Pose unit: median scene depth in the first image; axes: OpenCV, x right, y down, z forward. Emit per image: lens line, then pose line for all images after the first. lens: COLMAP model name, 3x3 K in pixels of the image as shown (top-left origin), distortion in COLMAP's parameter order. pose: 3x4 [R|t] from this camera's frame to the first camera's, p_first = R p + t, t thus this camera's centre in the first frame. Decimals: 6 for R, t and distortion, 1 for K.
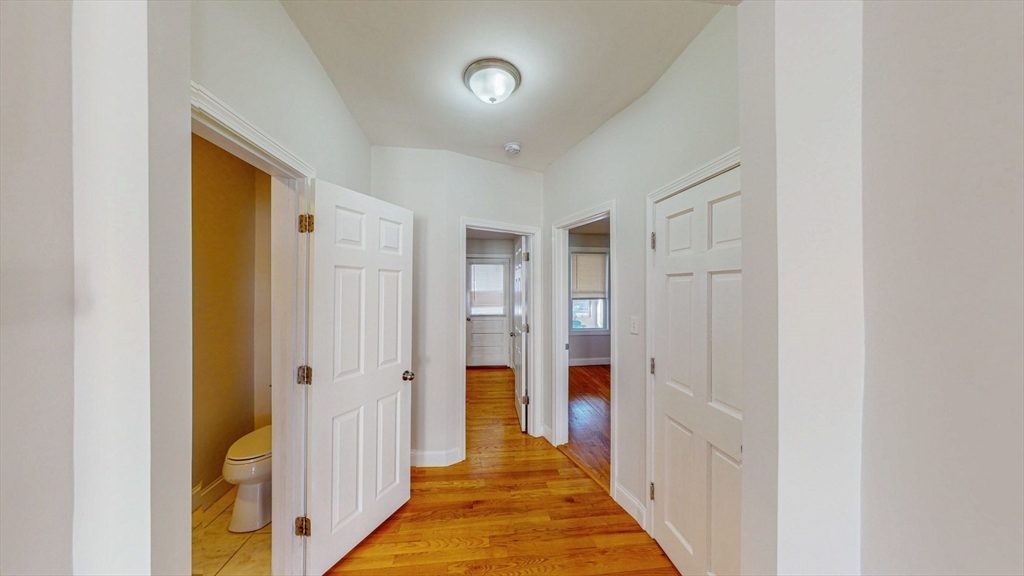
lens RADIAL K [[323.9, 0, 515.6], [0, 323.9, 288.1], [0, 0, 1]] dist [0.001813, -0.000035]
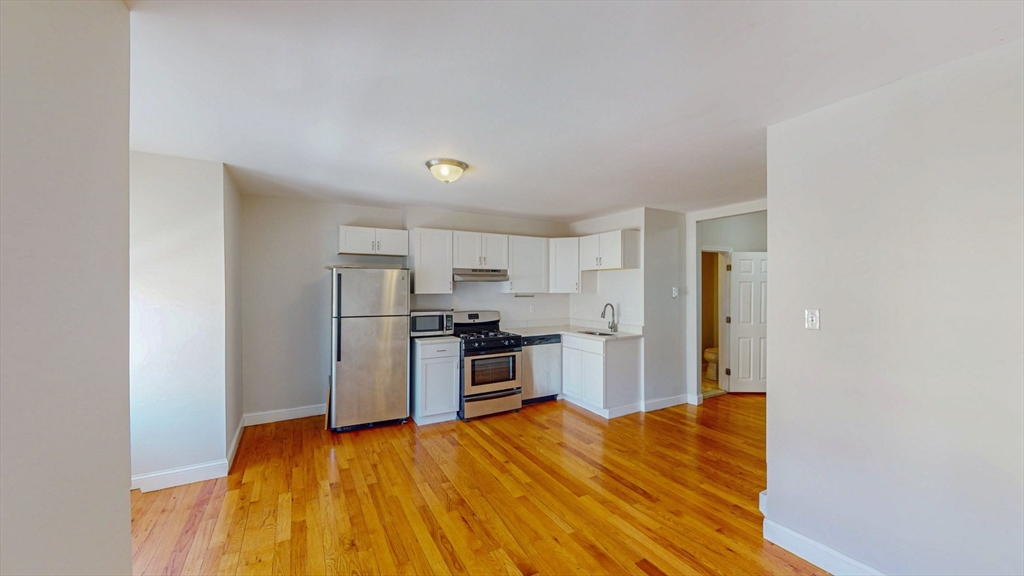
lens RADIAL K [[377.8, 0, 500.8], [0, 377.8, 293.4], [0, 0, 1]] dist [-0.000429, 0.001221]
pose [[0.370132, 0.007978, -0.928945, 1.377153], [0.006122, 0.999920, 0.011027, -0.015305], [0.928959, -0.009768, 0.370054, -1.702554]]
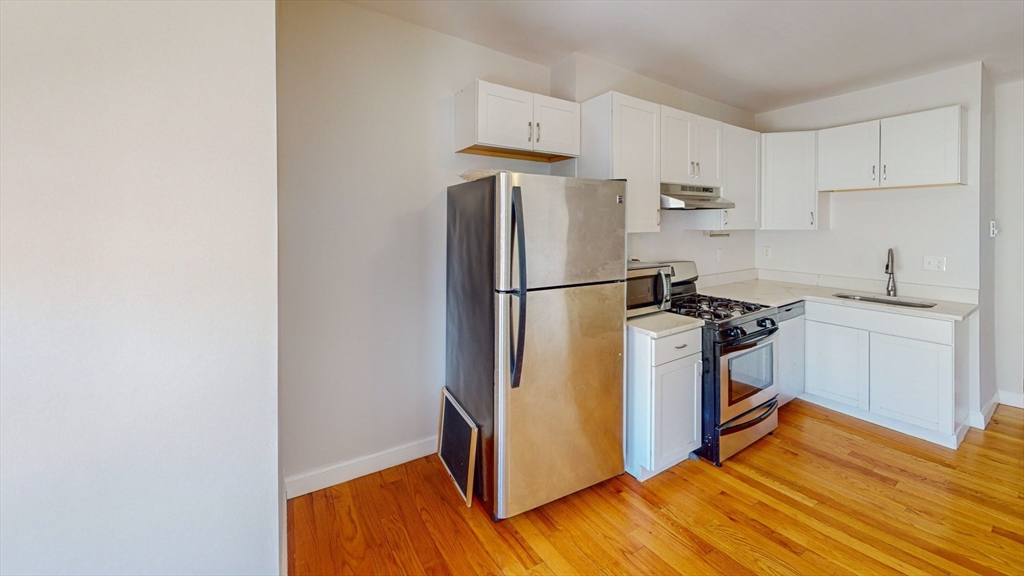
lens RADIAL K [[377.8, 0, 482.4], [0, 377.8, 284.5], [0, 0, 1]] dist [-0.000429, 0.001221]
pose [[0.437852, 0.150312, -0.886393, 0.002086], [0.002876, 0.985685, 0.168570, -0.031570], [0.899042, -0.076358, 0.431152, -2.177792]]
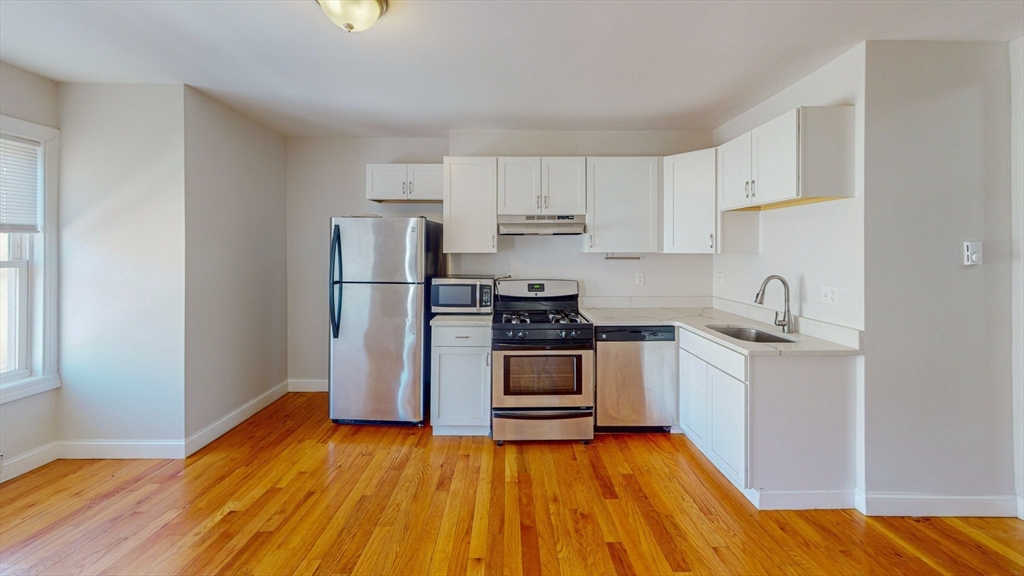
lens RADIAL K [[377.8, 0, 512.3], [0, 377.8, 280.0], [0, 0, 1]] dist [-0.000429, 0.001221]
pose [[-0.116909, 0.077612, -0.990105, 0.686162], [0.000419, 0.996946, 0.078099, -0.000523], [0.993143, 0.008716, -0.116584, -0.885278]]
